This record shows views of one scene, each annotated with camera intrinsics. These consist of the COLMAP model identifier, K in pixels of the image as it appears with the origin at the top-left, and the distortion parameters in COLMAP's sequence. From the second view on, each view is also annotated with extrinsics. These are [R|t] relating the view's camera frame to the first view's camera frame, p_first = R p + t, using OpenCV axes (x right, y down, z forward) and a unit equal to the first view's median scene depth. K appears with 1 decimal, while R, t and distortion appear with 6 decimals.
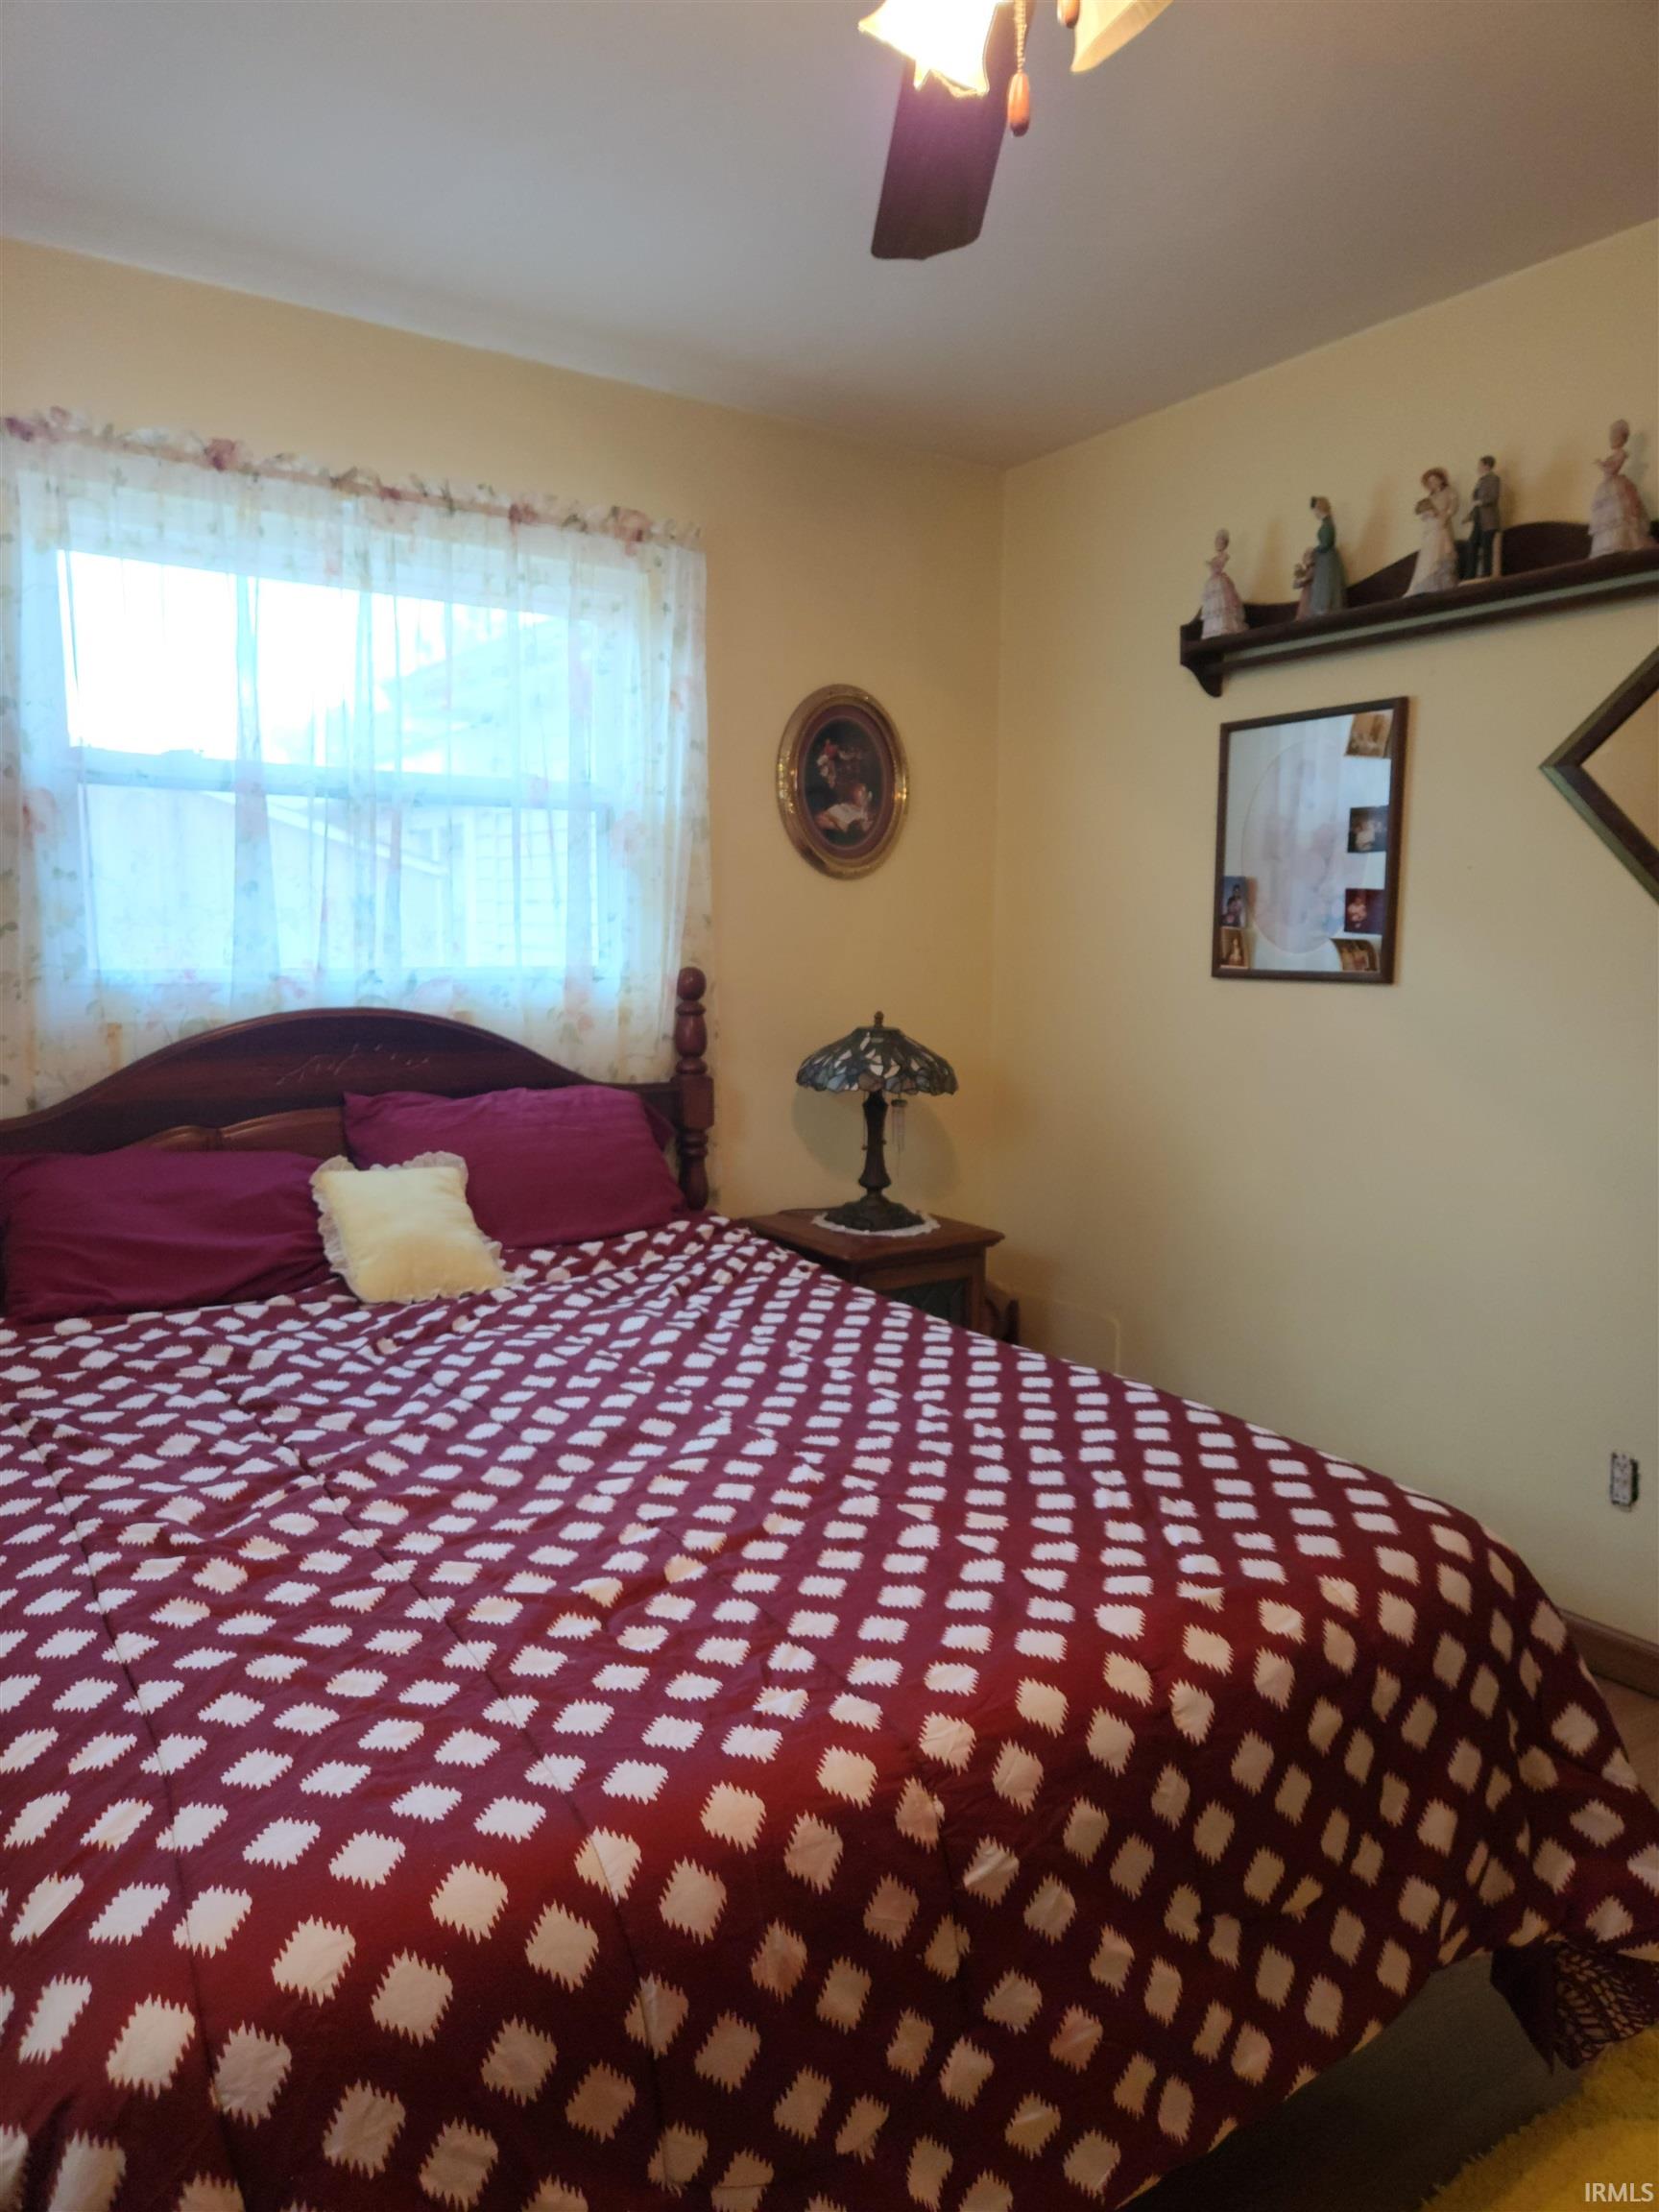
lens RADIAL K [[1489.5, 0, 849.4], [0, 1489.5, 1090.6], [0, 0, 1]] dist [0.076762, -0.067228]
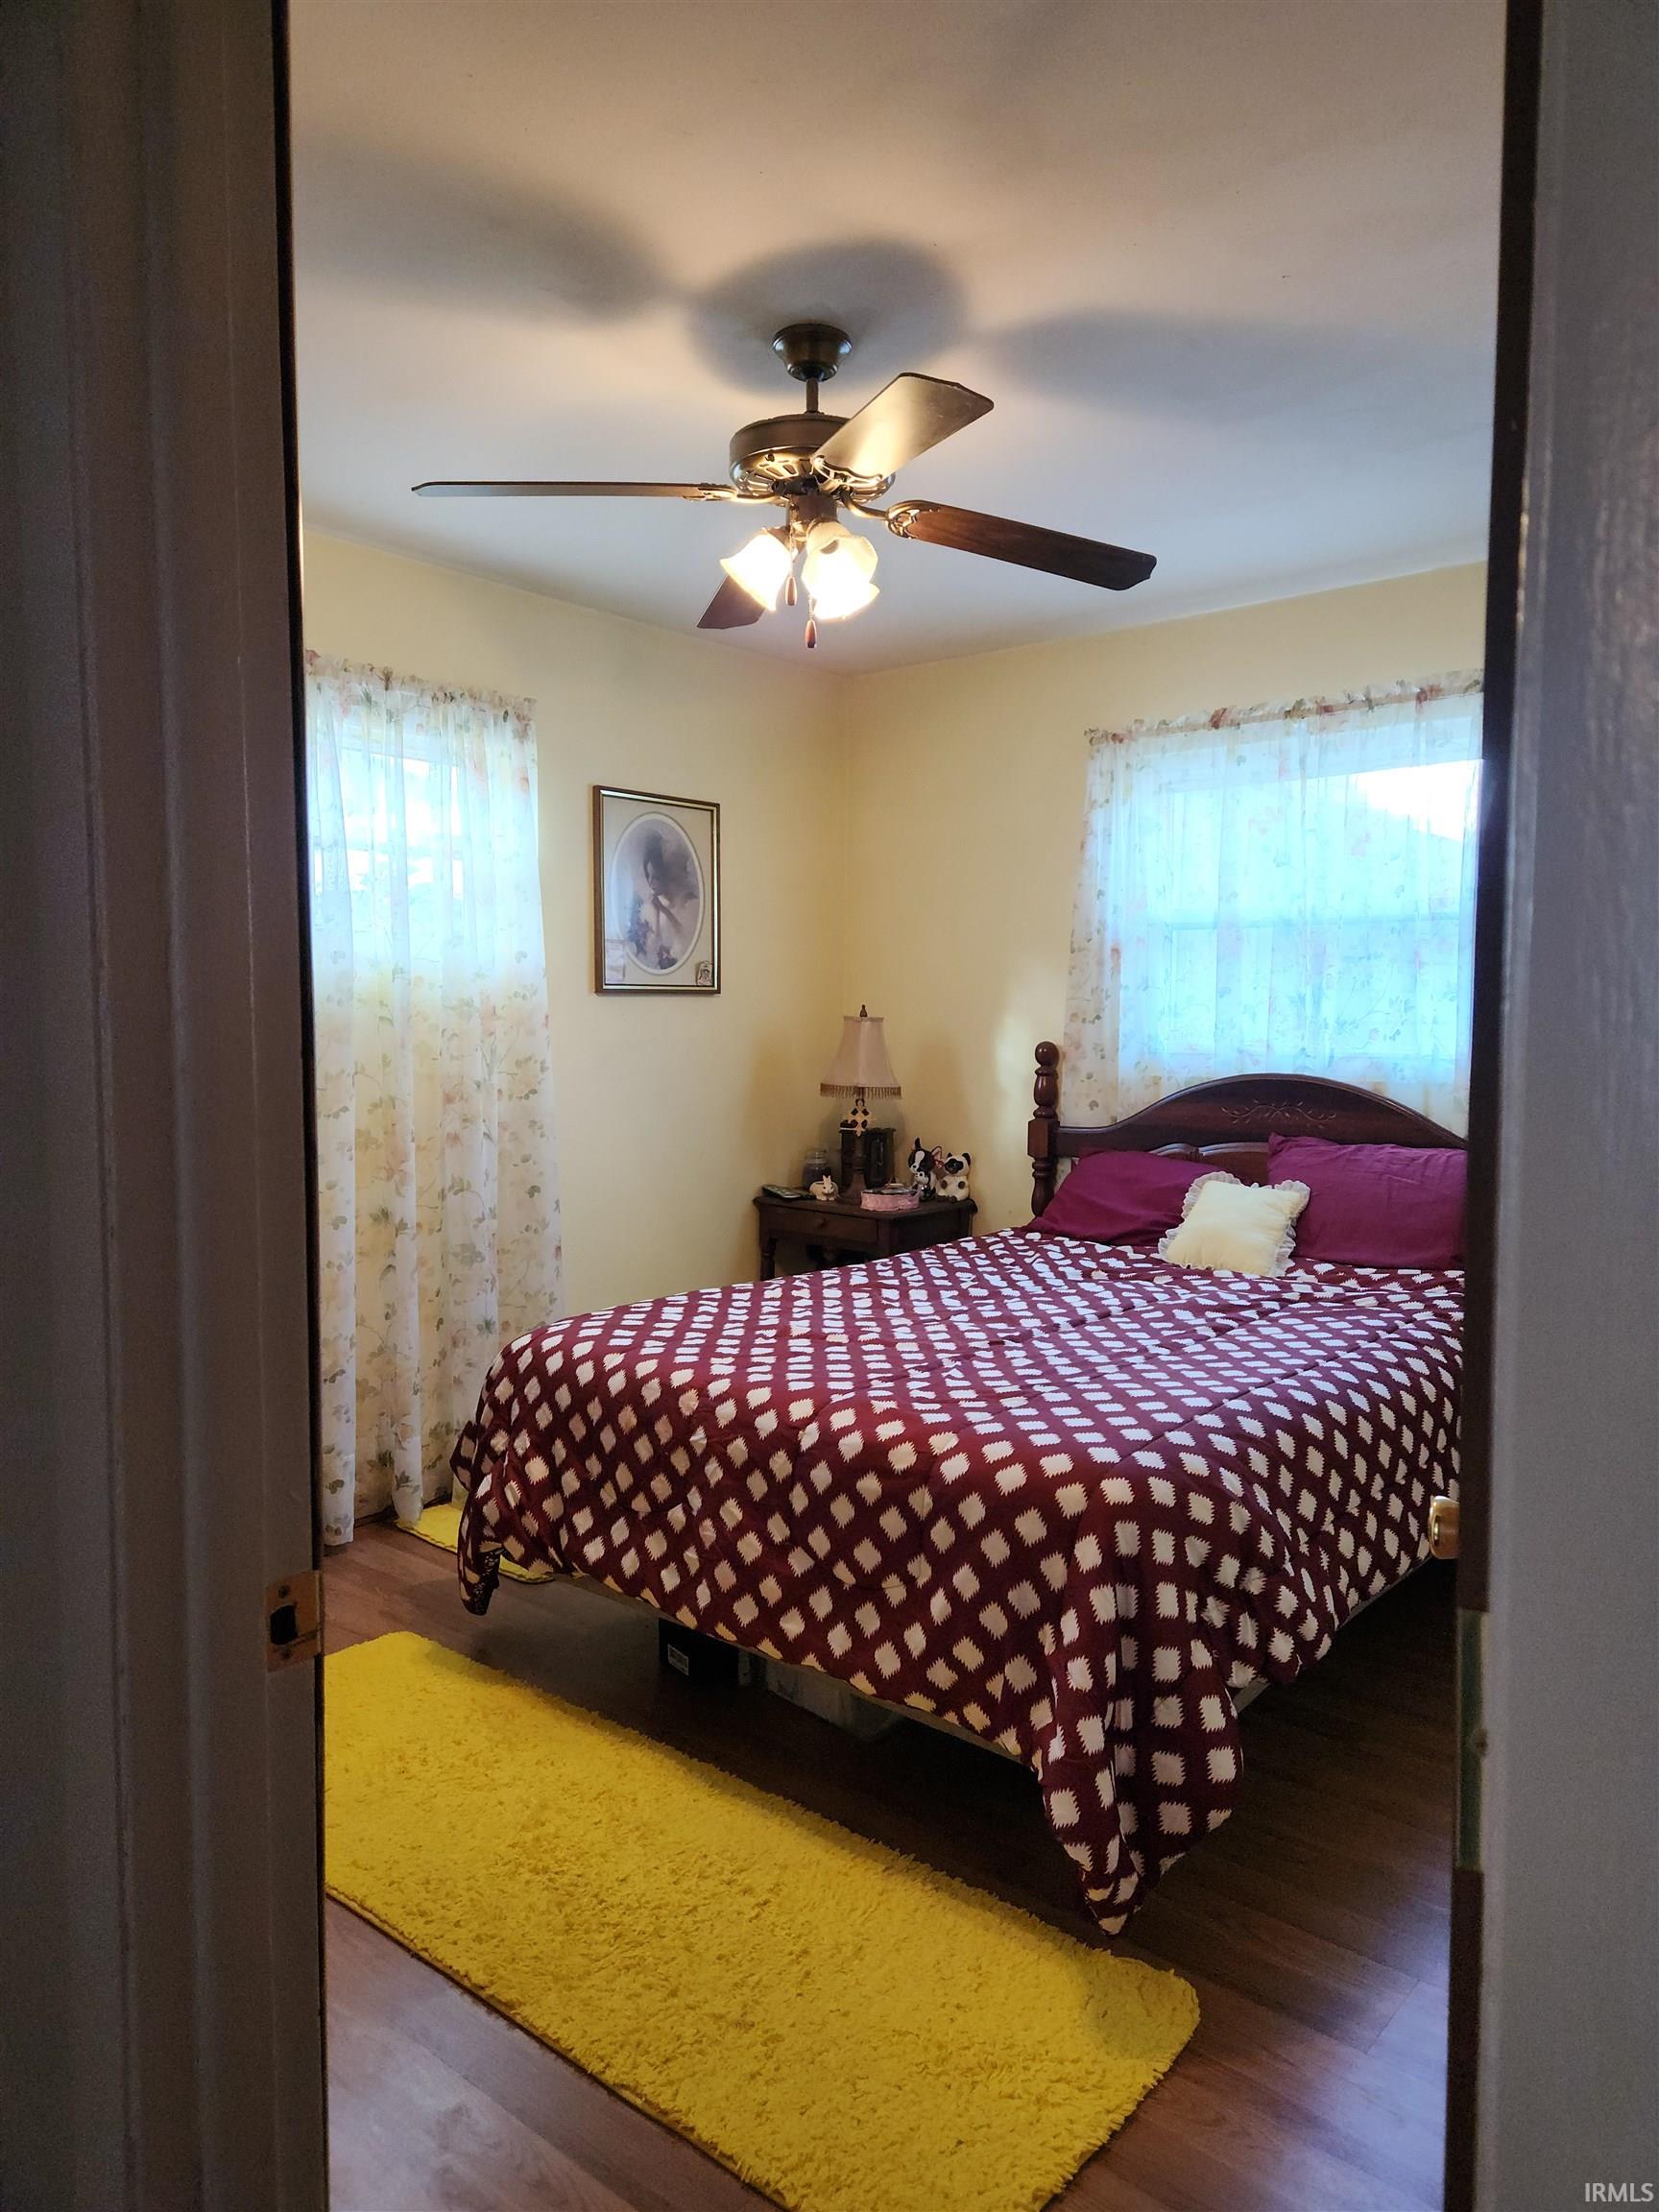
lens RADIAL K [[1489.5, 0, 849.4], [0, 1489.5, 1090.6], [0, 0, 1]] dist [0.076762, -0.067228]
pose [[0.283026, 0.054280, -0.957575, 0.928684], [-0.098218, 0.994789, 0.027360, -0.038781], [0.954070, 0.086307, 0.286882, 0.209920]]
